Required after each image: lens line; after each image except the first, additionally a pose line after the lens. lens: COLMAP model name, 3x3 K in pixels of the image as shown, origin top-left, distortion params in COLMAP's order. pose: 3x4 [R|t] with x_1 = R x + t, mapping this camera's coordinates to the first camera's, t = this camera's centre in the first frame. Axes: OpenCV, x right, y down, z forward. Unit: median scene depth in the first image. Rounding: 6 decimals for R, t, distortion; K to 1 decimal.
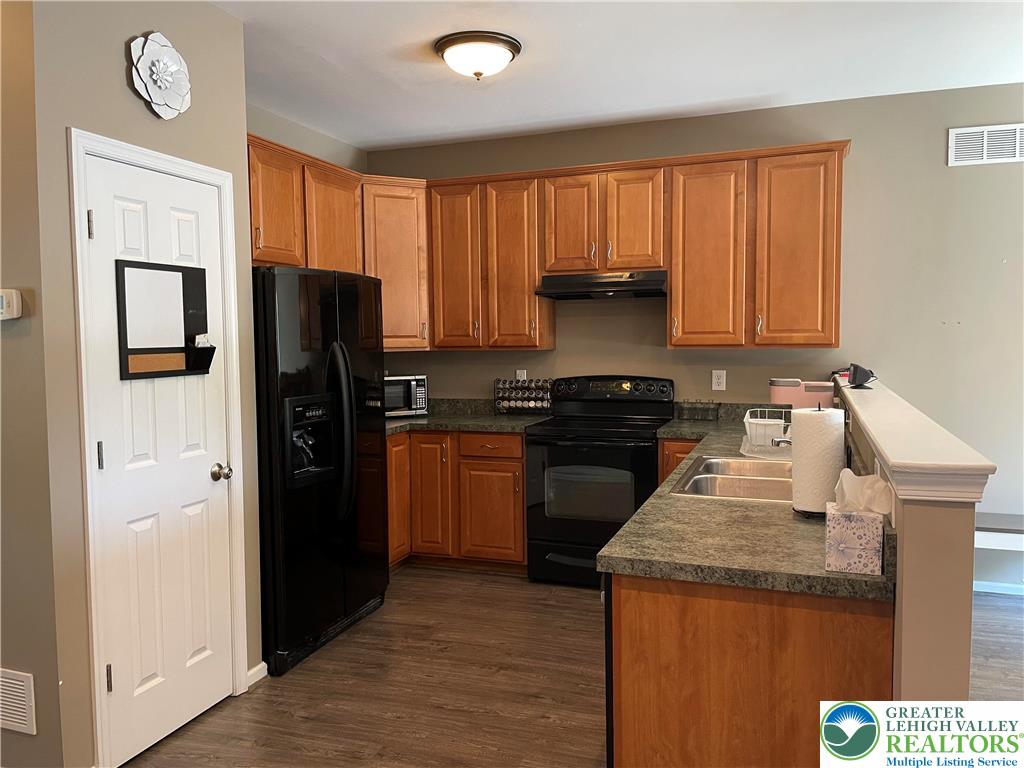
lens RADIAL K [[774.5, 0, 507.9], [0, 774.5, 387.4], [0, 0, 1]] dist [0.089372, -0.126343]
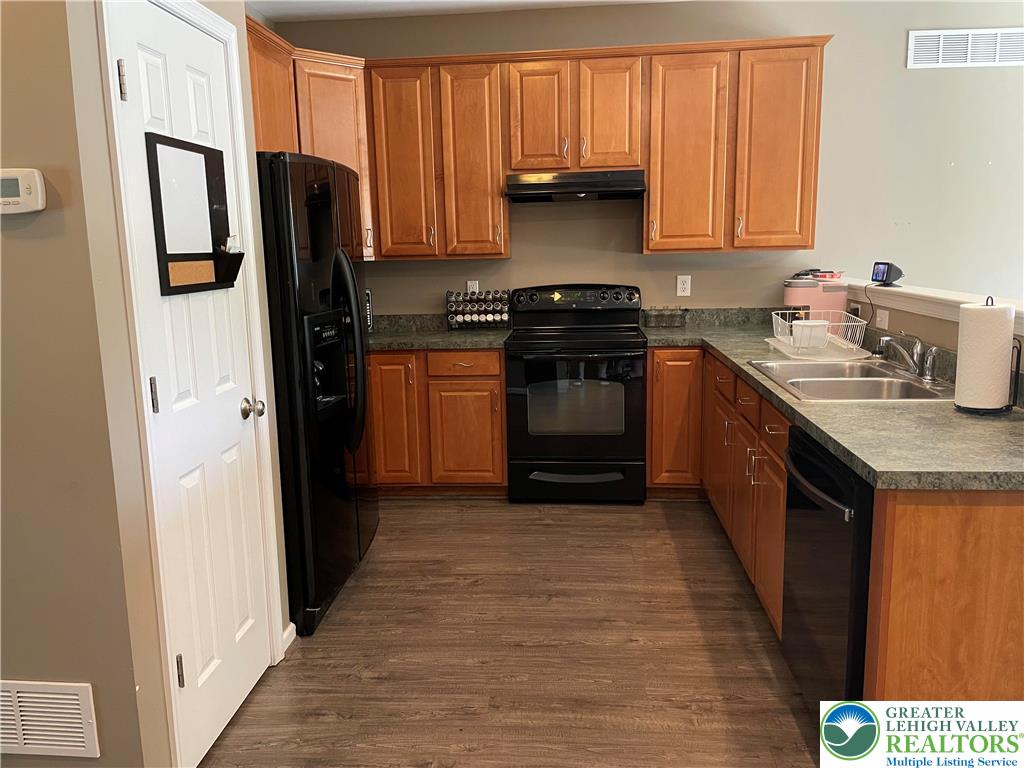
lens RADIAL K [[774.5, 0, 507.9], [0, 774.5, 387.4], [0, 0, 1]] dist [0.089372, -0.126343]
pose [[0.966147, -0.056946, 0.251628, -0.214309], [0.029587, 0.993357, 0.111206, 0.002436], [-0.256289, -0.099996, 0.961414, 0.101721]]
